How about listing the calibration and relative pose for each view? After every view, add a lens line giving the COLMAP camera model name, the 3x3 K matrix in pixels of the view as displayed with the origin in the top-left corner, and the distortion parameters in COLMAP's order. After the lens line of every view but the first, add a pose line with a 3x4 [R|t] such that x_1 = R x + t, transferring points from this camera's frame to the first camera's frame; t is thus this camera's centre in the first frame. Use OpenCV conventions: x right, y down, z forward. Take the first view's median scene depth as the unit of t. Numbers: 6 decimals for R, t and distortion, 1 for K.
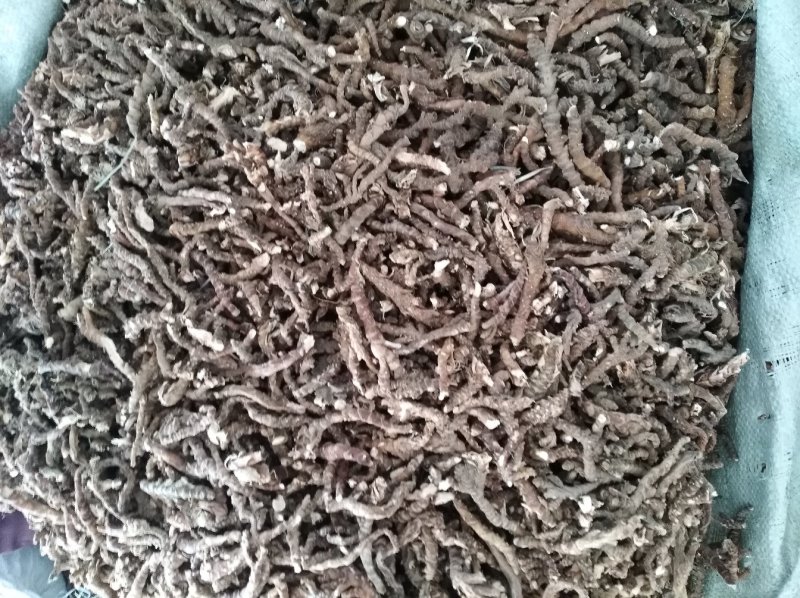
lens RADIAL K [[637.9, 0, 400.0], [0, 637.9, 299.0], [0, 0, 1]] dist [0.071284, -0.155526]
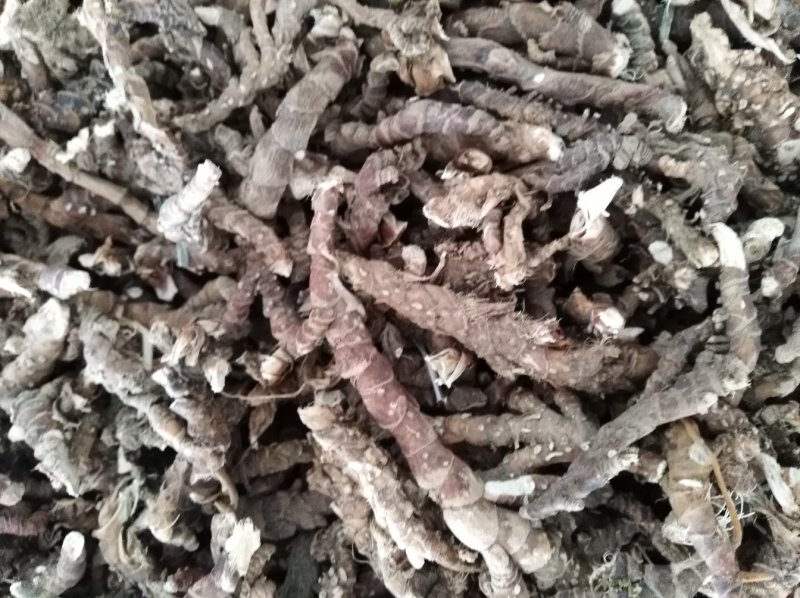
lens RADIAL K [[637.9, 0, 400.0], [0, 637.9, 299.0], [0, 0, 1]] dist [0.071284, -0.155526]
pose [[0.966341, -0.248069, 0.068166, -0.058251], [0.247348, 0.968741, 0.018960, -0.033765], [-0.070738, -0.001462, 0.997494, 0.665620]]
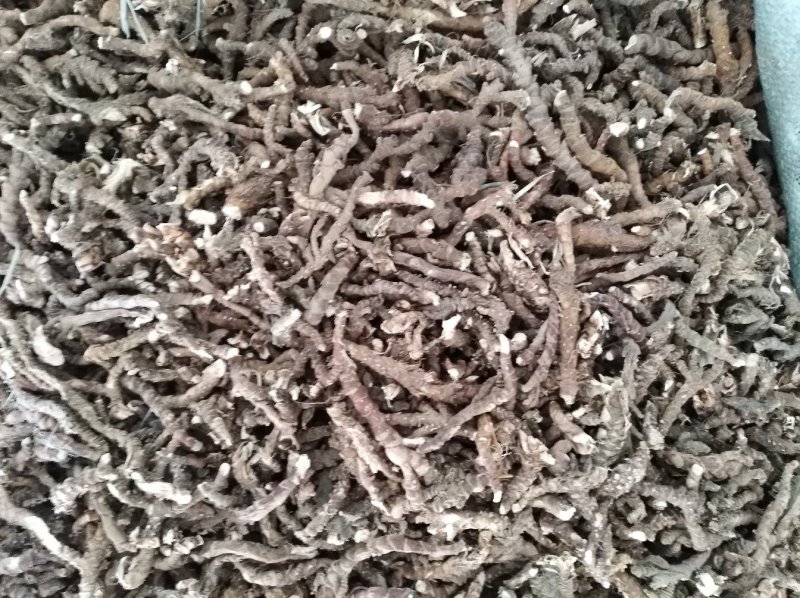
lens RADIAL K [[637.9, 0, 400.0], [0, 637.9, 299.0], [0, 0, 1]] dist [0.071284, -0.155526]
pose [[0.970196, -0.226771, 0.085410, -0.051081], [0.230483, 0.972398, -0.036329, -0.064872], [-0.074814, 0.054932, 0.995683, 0.228296]]
